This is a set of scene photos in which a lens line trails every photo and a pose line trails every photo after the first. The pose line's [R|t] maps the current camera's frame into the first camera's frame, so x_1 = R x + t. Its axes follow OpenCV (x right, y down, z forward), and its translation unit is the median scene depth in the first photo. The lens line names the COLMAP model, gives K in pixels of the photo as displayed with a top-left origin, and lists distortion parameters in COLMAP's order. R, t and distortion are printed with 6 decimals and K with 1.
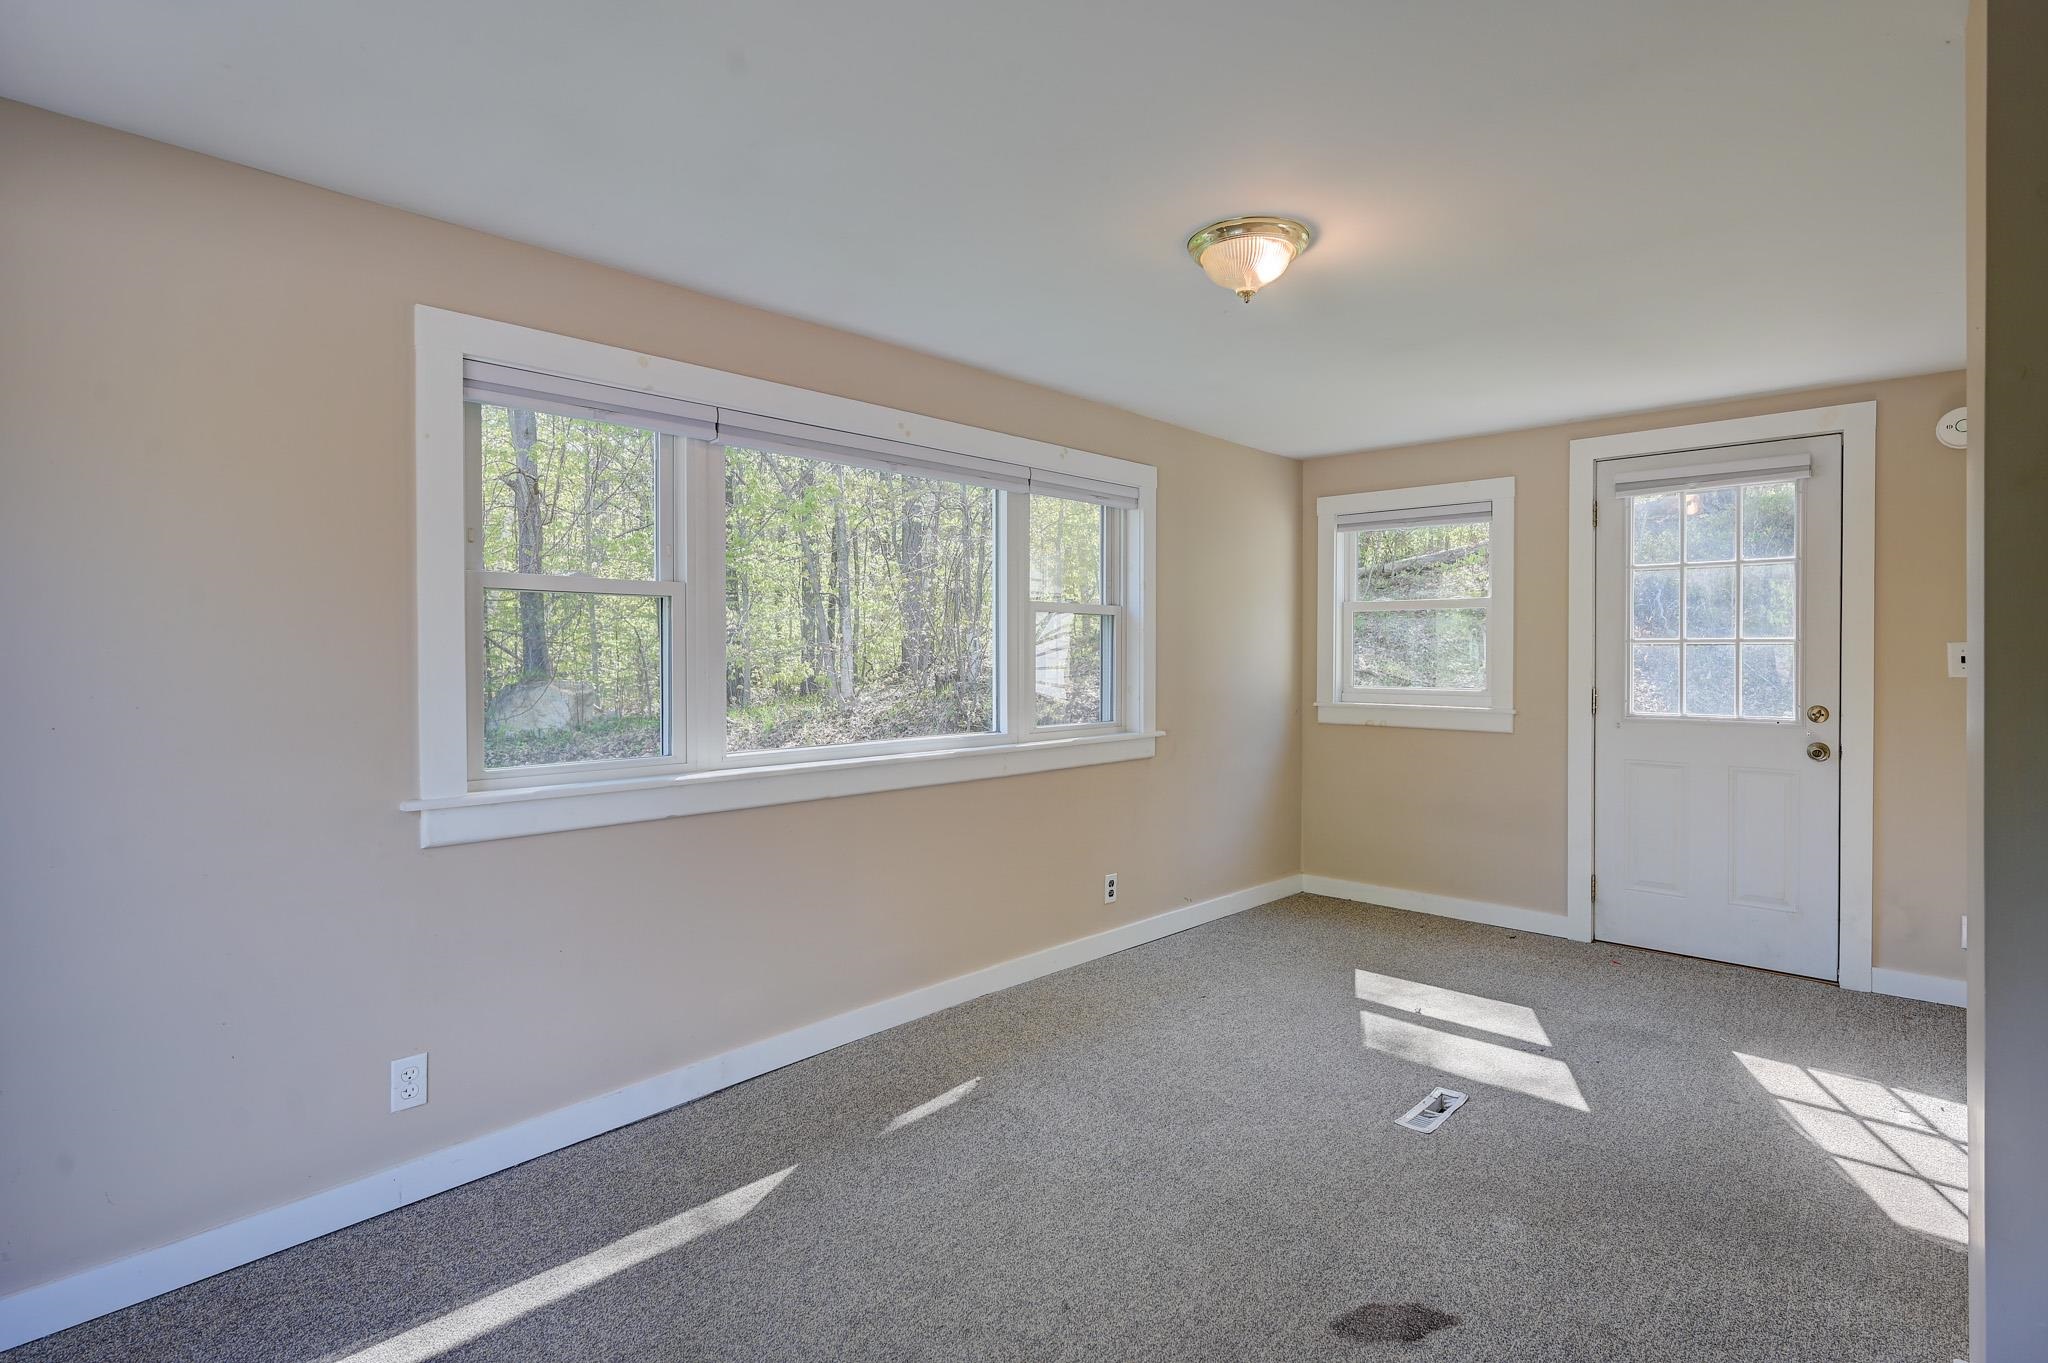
lens RADIAL K [[1002.7, 0, 1037.0], [0, 1002.7, 666.3], [0, 0, 1]] dist [0.000725, 0.000415]
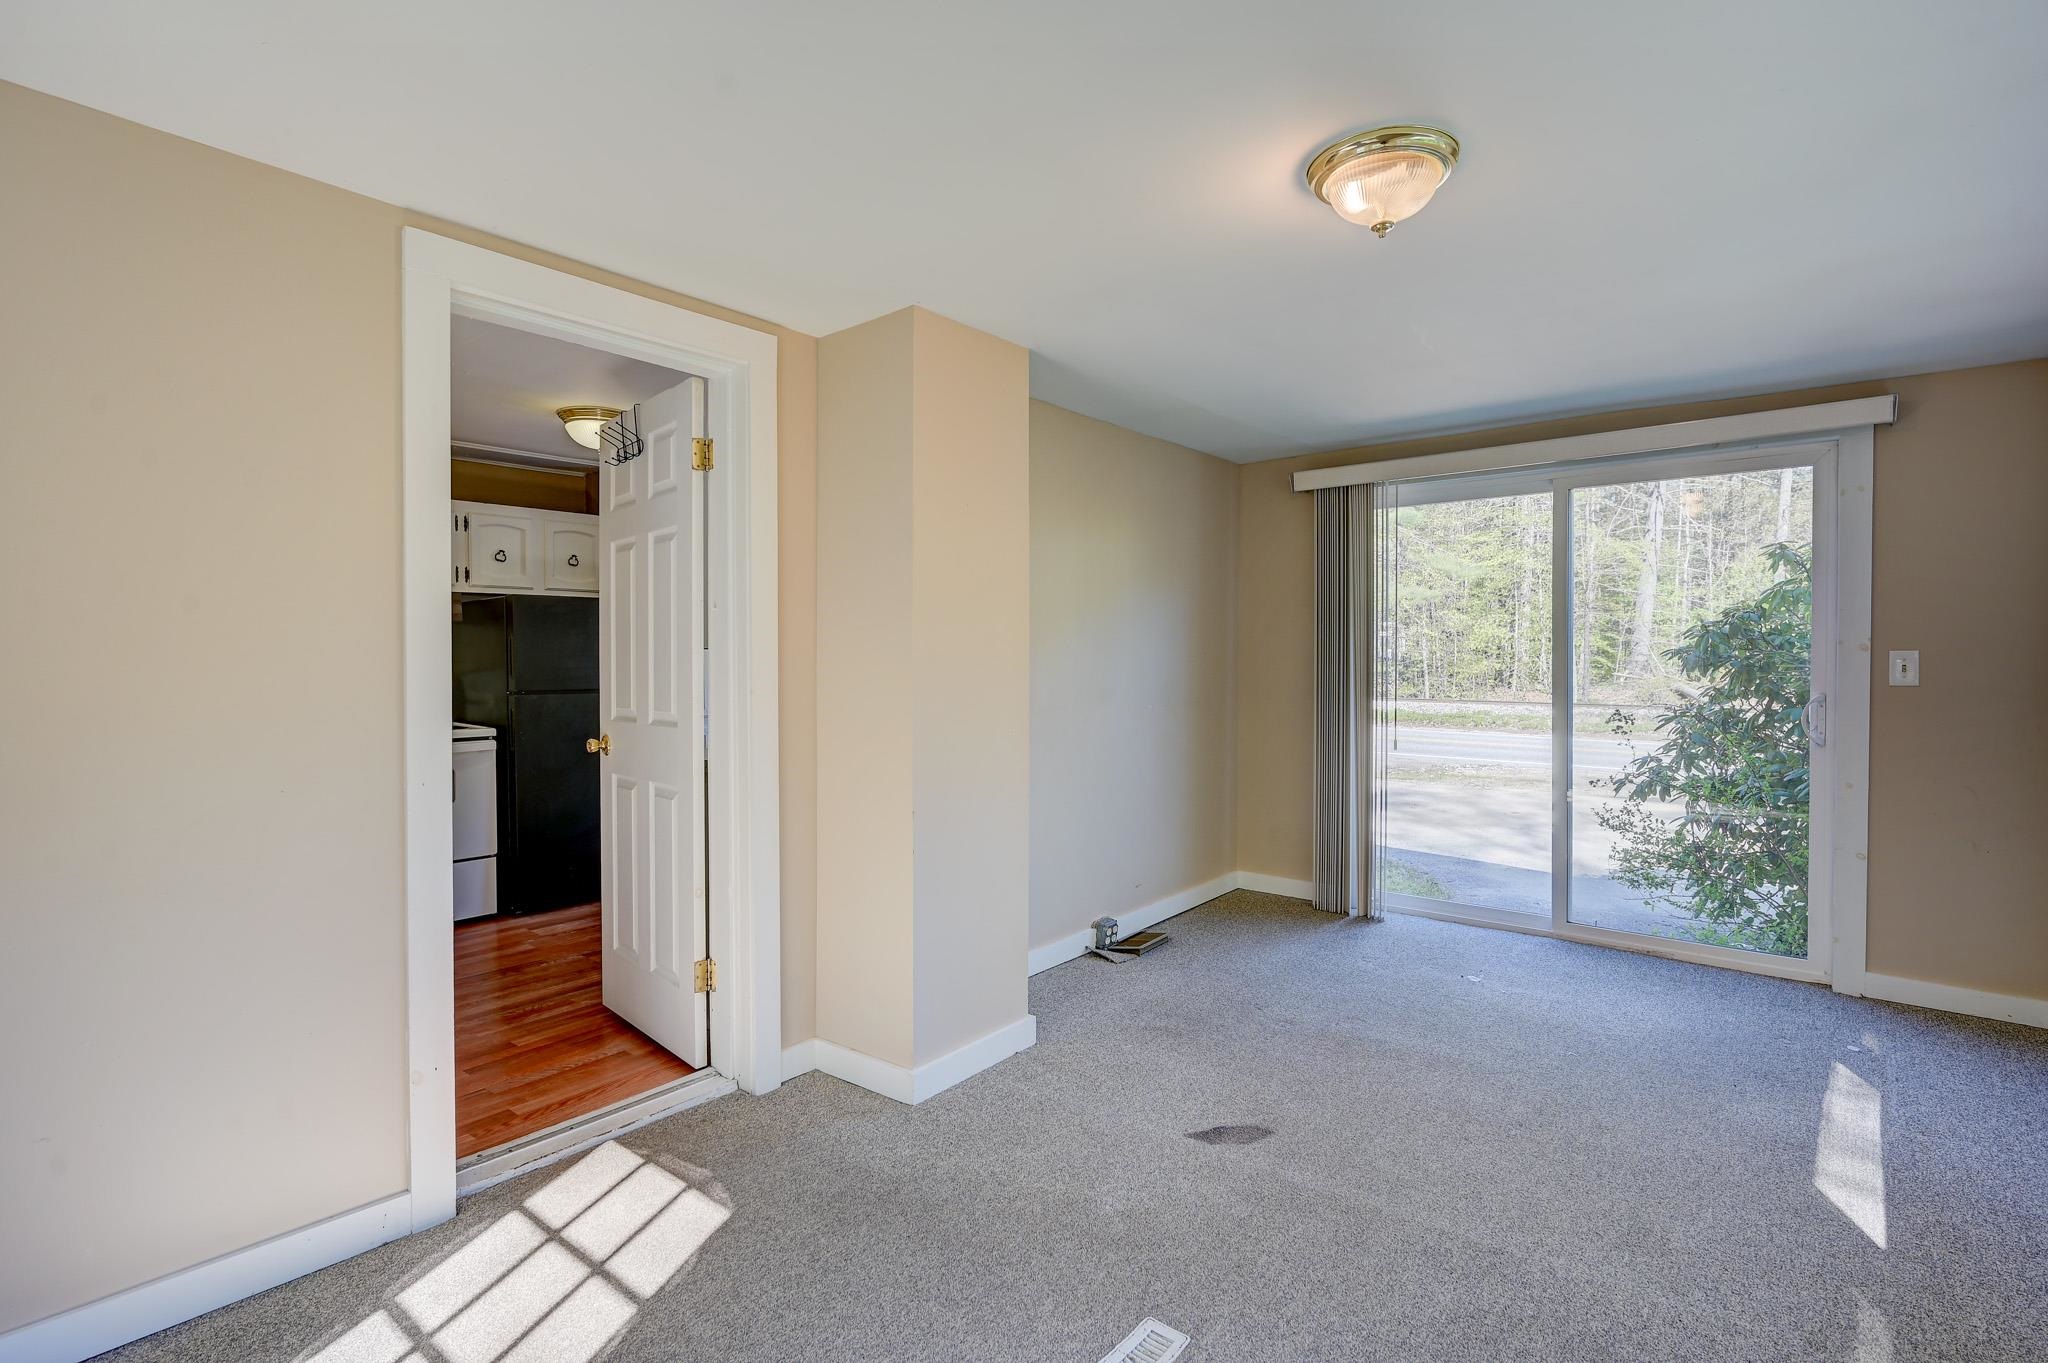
lens RADIAL K [[986.4, 0, 1024.7], [0, 986.4, 671.3], [0, 0, 1]] dist [-0.001110, -0.000314]
pose [[-0.998789, 0.000518, -0.049202, 0.362923], [-0.000443, 0.999809, 0.019525, -0.012100], [0.049202, 0.019523, -0.998598, 1.200277]]
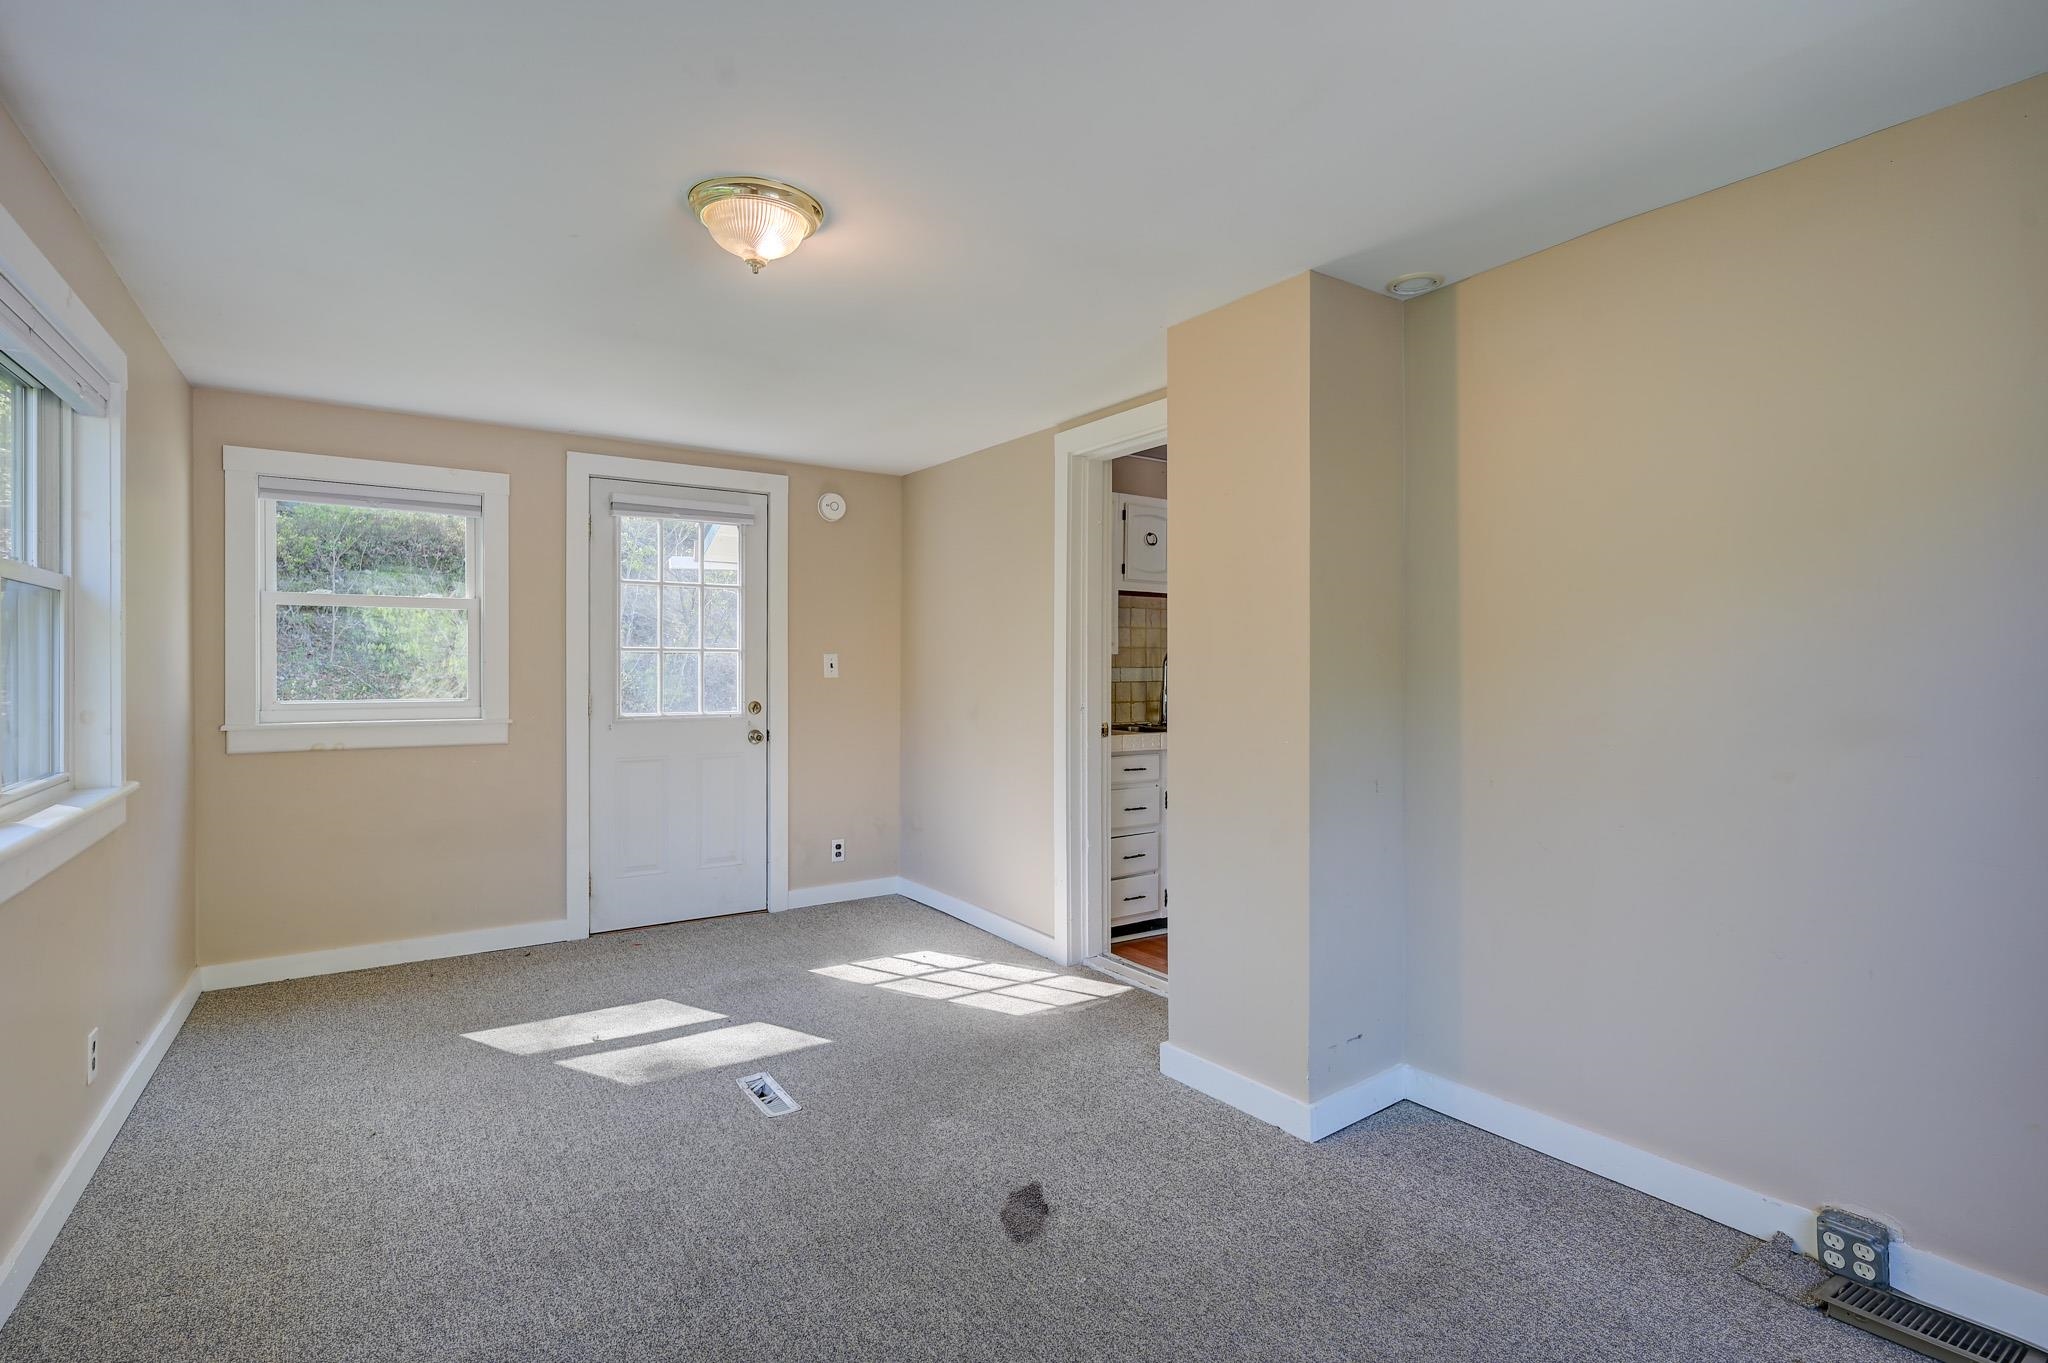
lens RADIAL K [[1002.7, 0, 1037.0], [0, 1002.7, 666.3], [0, 0, 1]] dist [0.000725, 0.000415]
pose [[0.223012, -0.001316, 0.974815, -0.417309], [0.009524, 0.999954, -0.000829, -0.001105], [-0.974769, 0.009470, 0.223014, 0.362092]]
